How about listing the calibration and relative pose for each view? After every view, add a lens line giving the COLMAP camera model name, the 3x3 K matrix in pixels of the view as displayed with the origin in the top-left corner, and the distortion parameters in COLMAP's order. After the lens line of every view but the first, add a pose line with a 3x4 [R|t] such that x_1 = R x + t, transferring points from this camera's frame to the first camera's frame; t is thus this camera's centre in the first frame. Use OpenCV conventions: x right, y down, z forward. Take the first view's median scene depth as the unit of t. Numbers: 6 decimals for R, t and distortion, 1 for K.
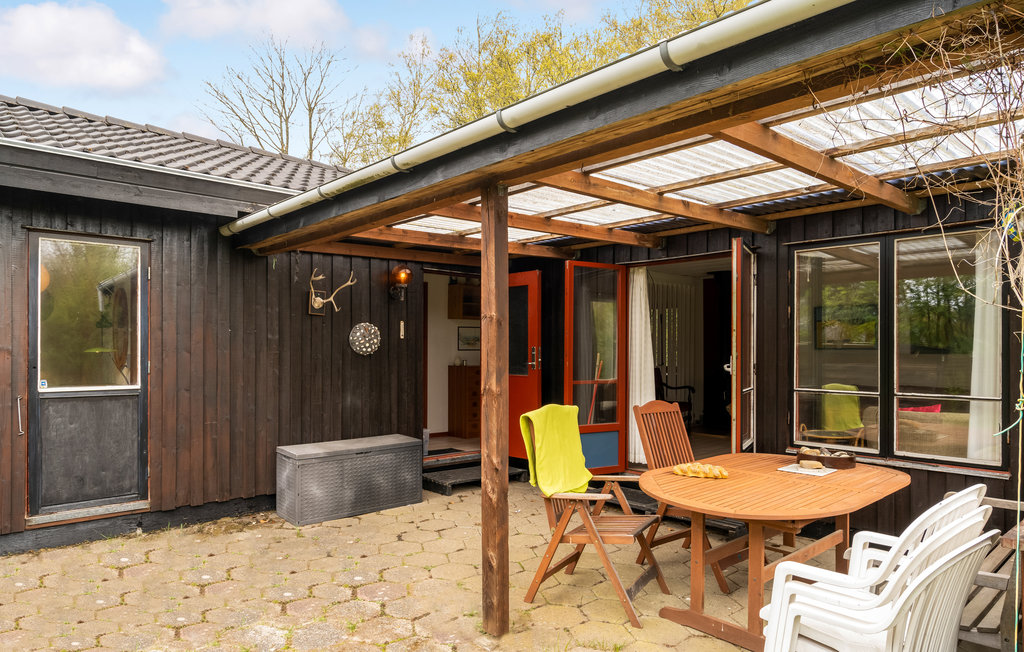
lens RADIAL K [[647.3, 0, 513.0], [0, 647.3, 345.1], [0, 0, 1]] dist [0.000057, 0.000011]
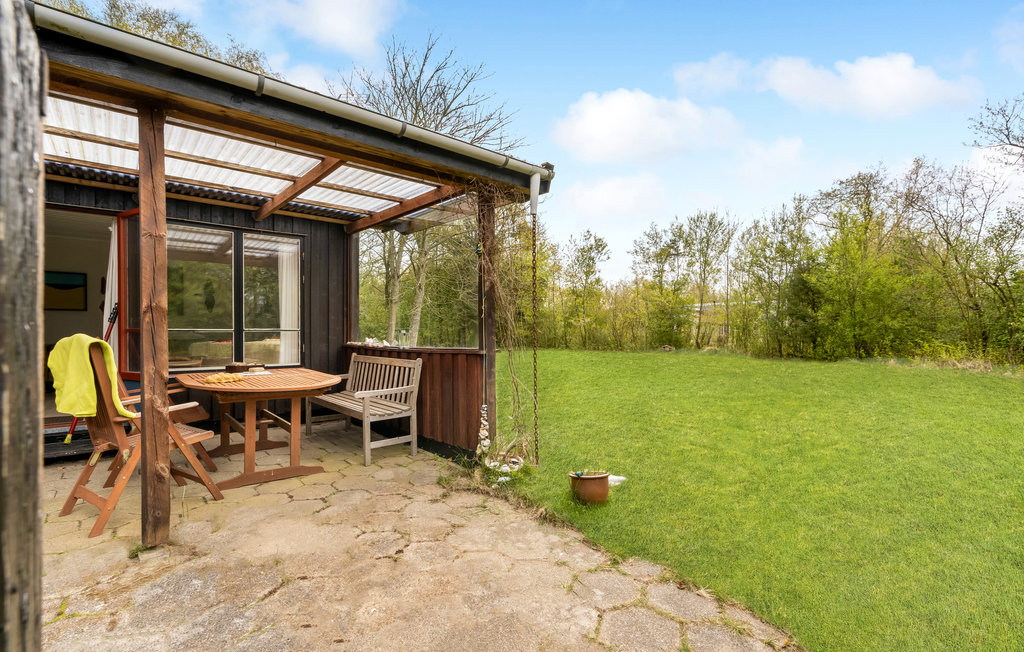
lens RADIAL K [[480.4, 0, 512.3], [0, 480.4, 331.3], [0, 0, 1]] dist [-0.009886, -0.000187]
pose [[-0.010008, 0.000529, 0.999950, -0.782824], [0.000800, 1.000000, -0.000521, 0.106304], [-0.999950, 0.000795, -0.010009, 0.444876]]
